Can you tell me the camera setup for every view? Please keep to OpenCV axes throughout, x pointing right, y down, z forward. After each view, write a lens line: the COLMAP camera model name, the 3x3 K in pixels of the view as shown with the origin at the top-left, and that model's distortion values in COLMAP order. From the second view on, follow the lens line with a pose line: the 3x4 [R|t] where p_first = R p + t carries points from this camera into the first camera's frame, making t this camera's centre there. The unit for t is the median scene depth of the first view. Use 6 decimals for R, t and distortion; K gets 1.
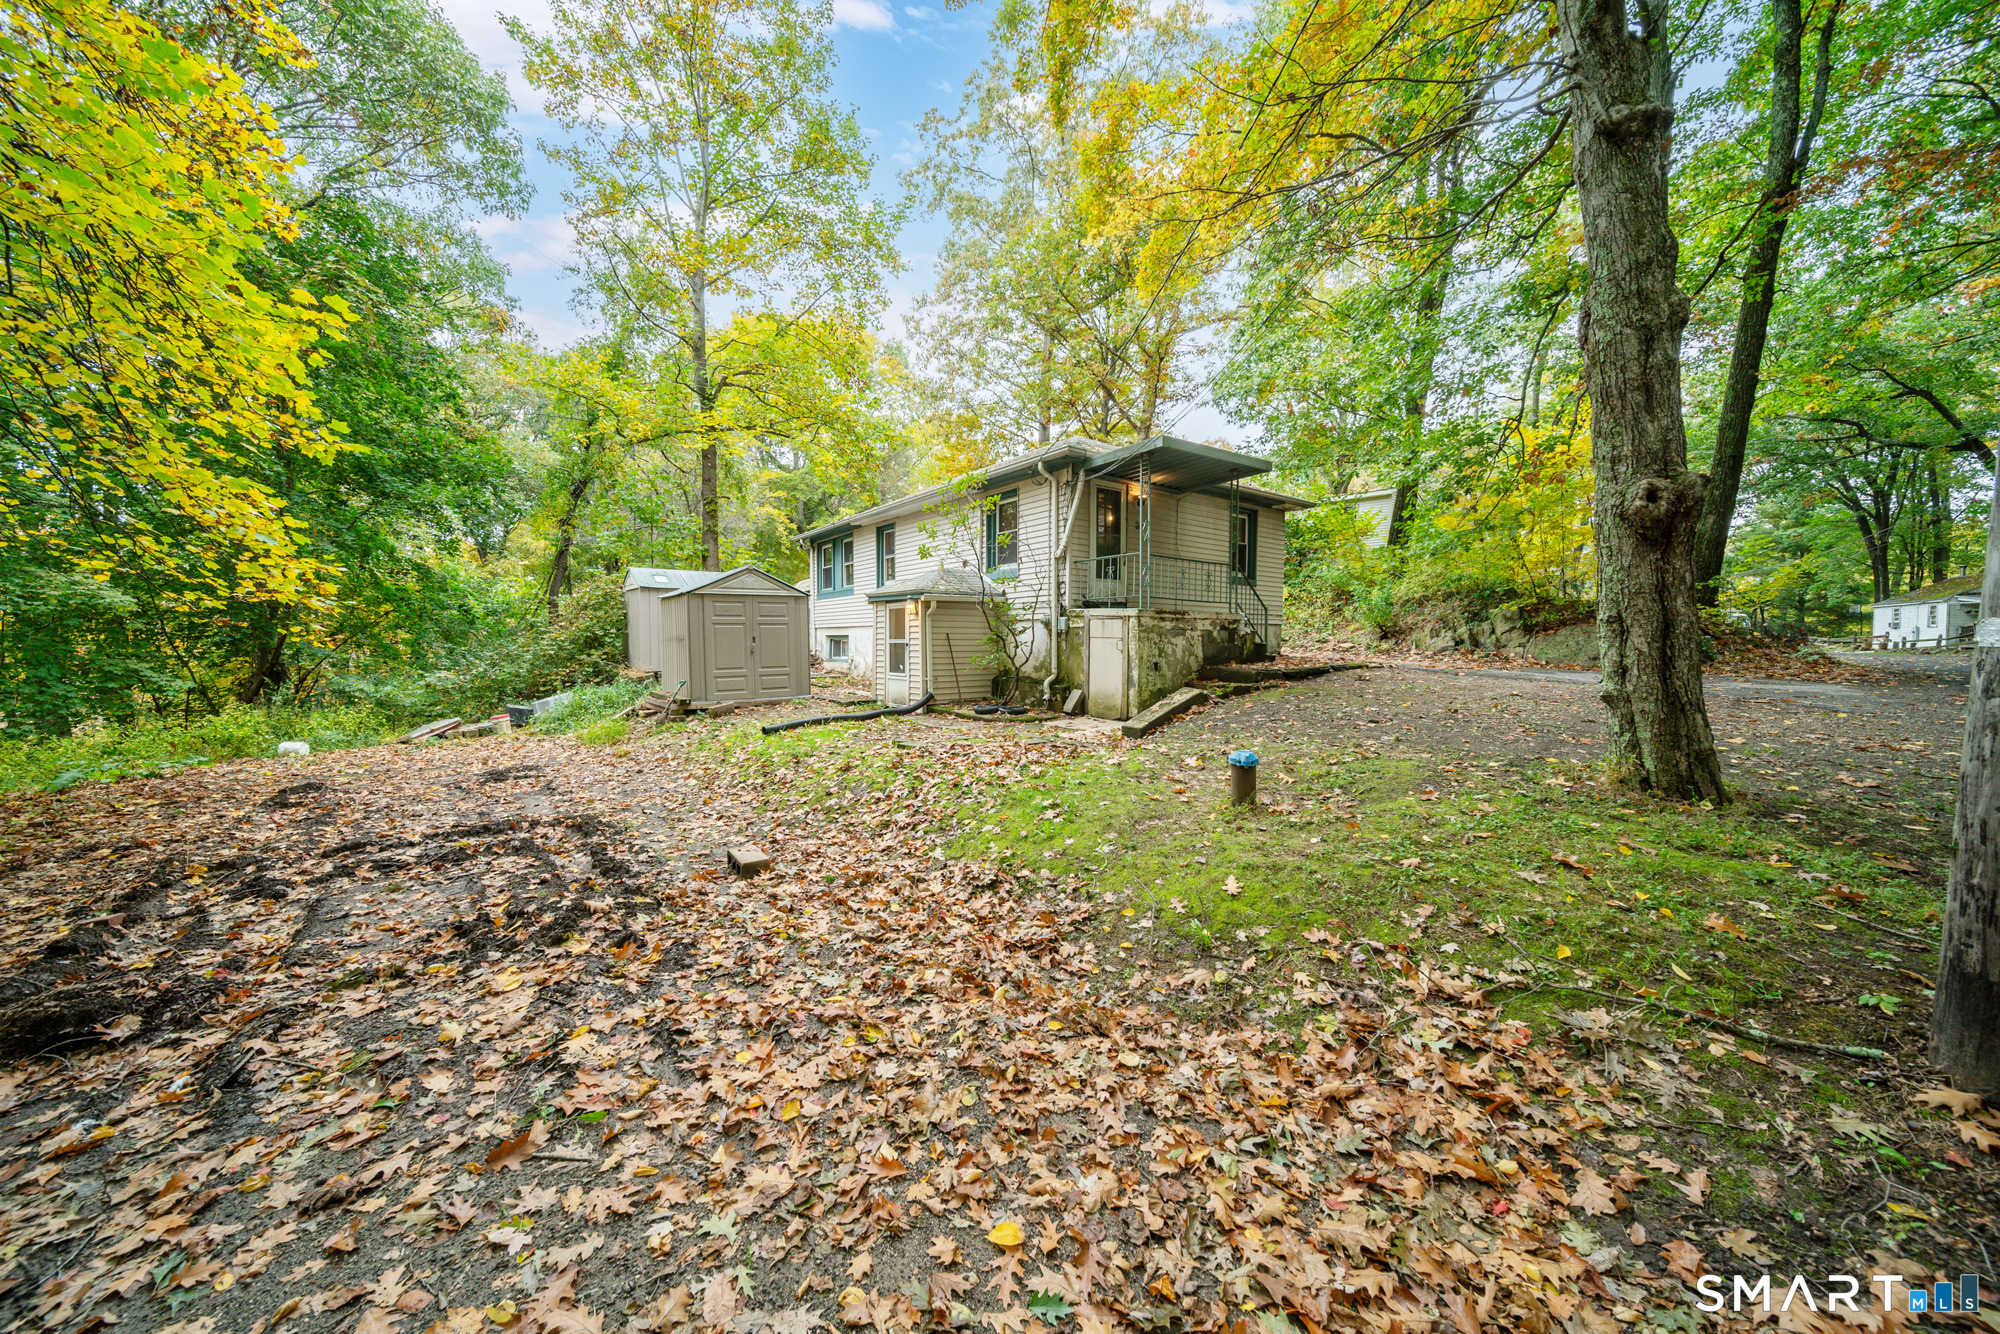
lens RADIAL K [[701.0, 0, 984.0], [0, 701.0, 650.9], [0, 0, 1]] dist [0.002035, -0.002212]
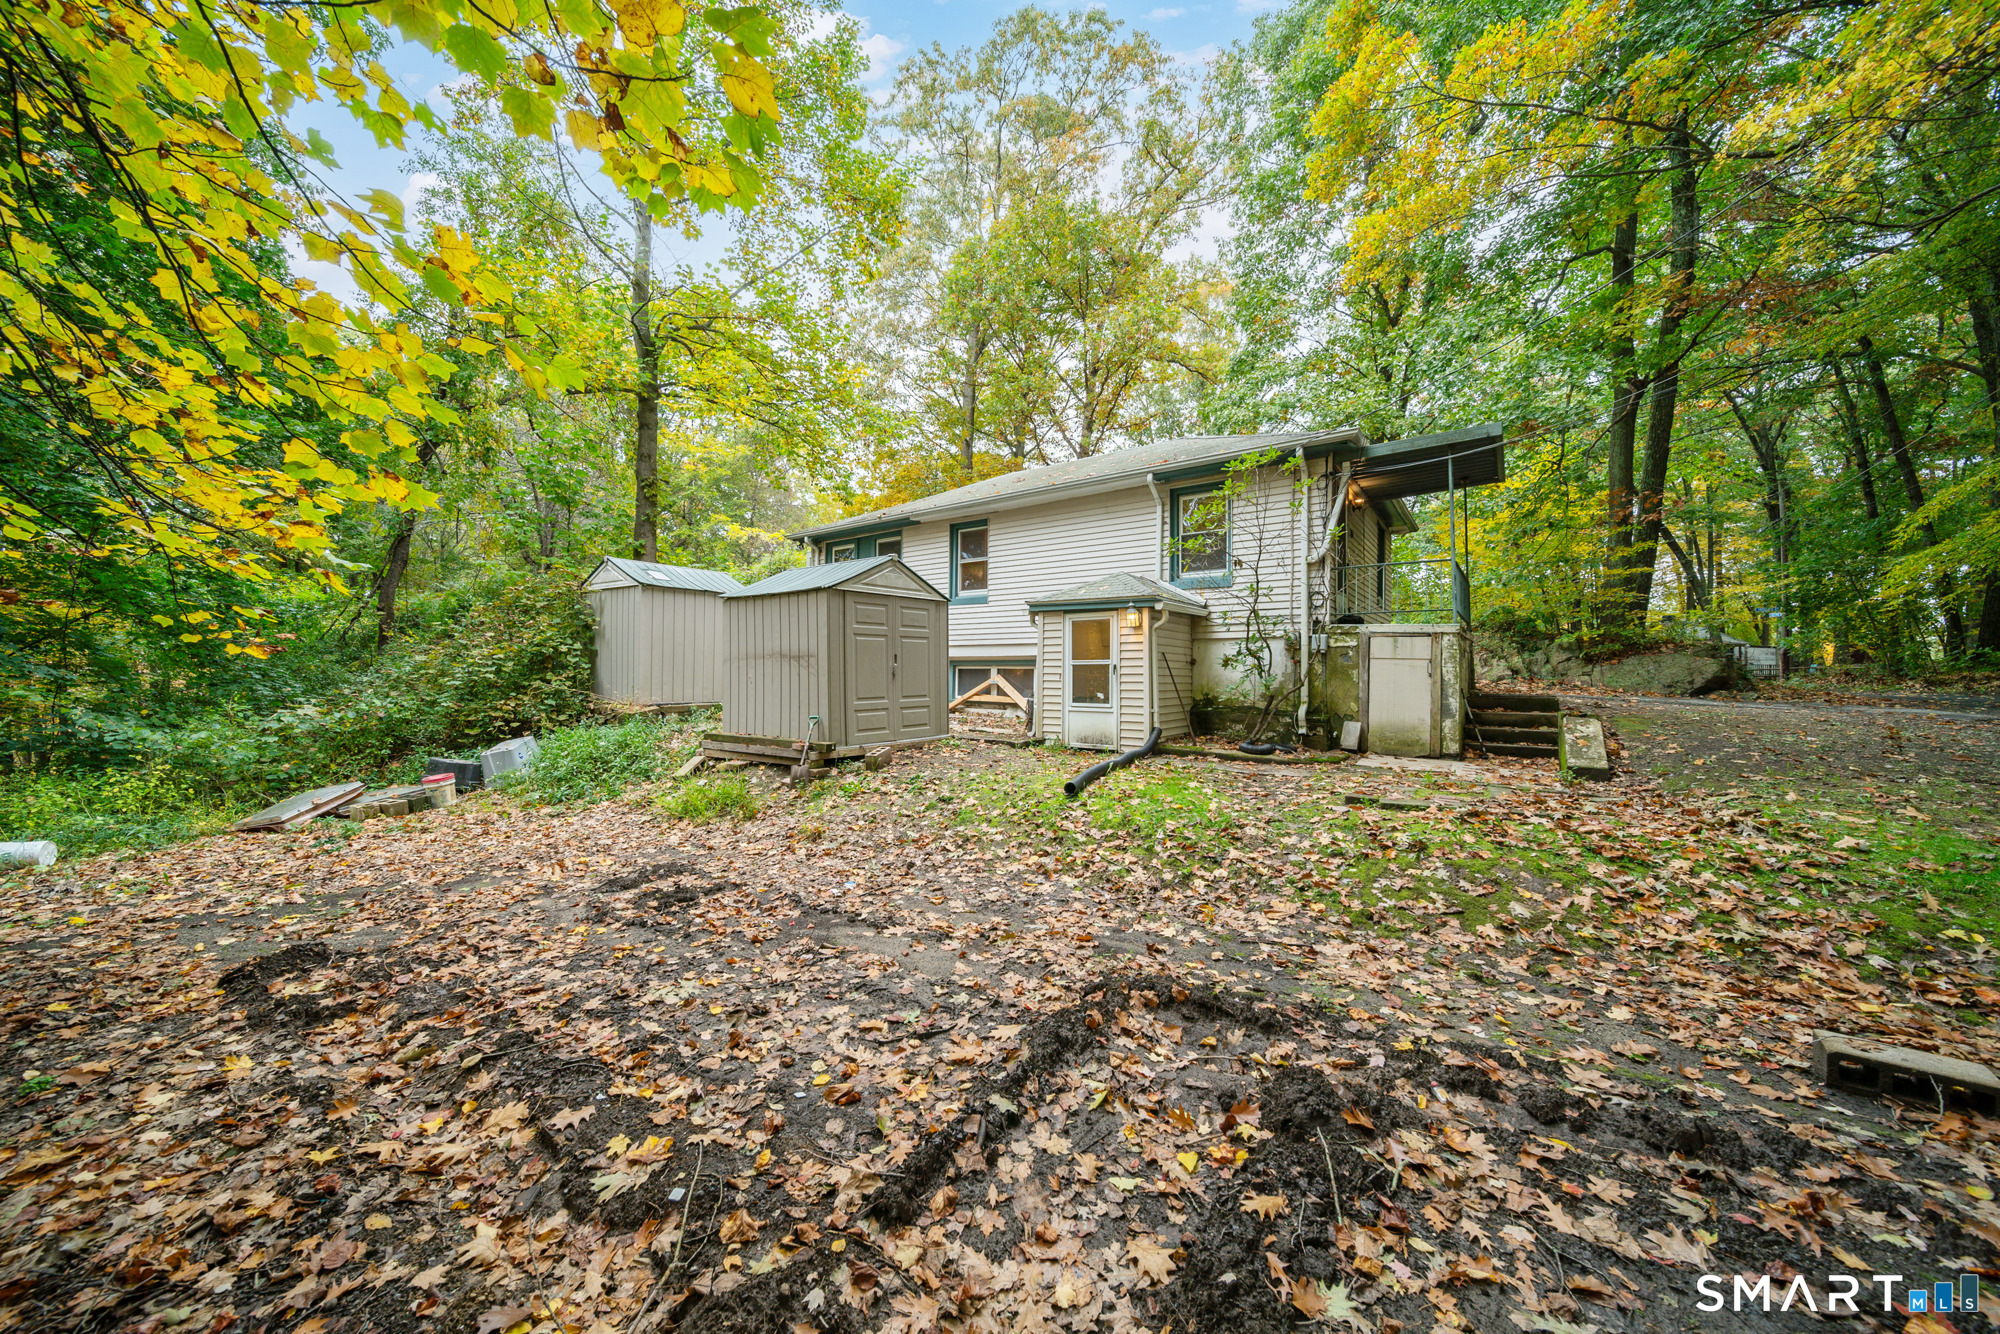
lens RADIAL K [[701.0, 0, 984.0], [0, 701.0, 650.9], [0, 0, 1]] dist [0.002035, -0.002212]
pose [[0.955473, 0.016940, 0.294591, -0.481254], [-0.002965, 0.998852, -0.047819, 0.011418], [-0.295063, 0.044817, 0.954426, 0.303574]]
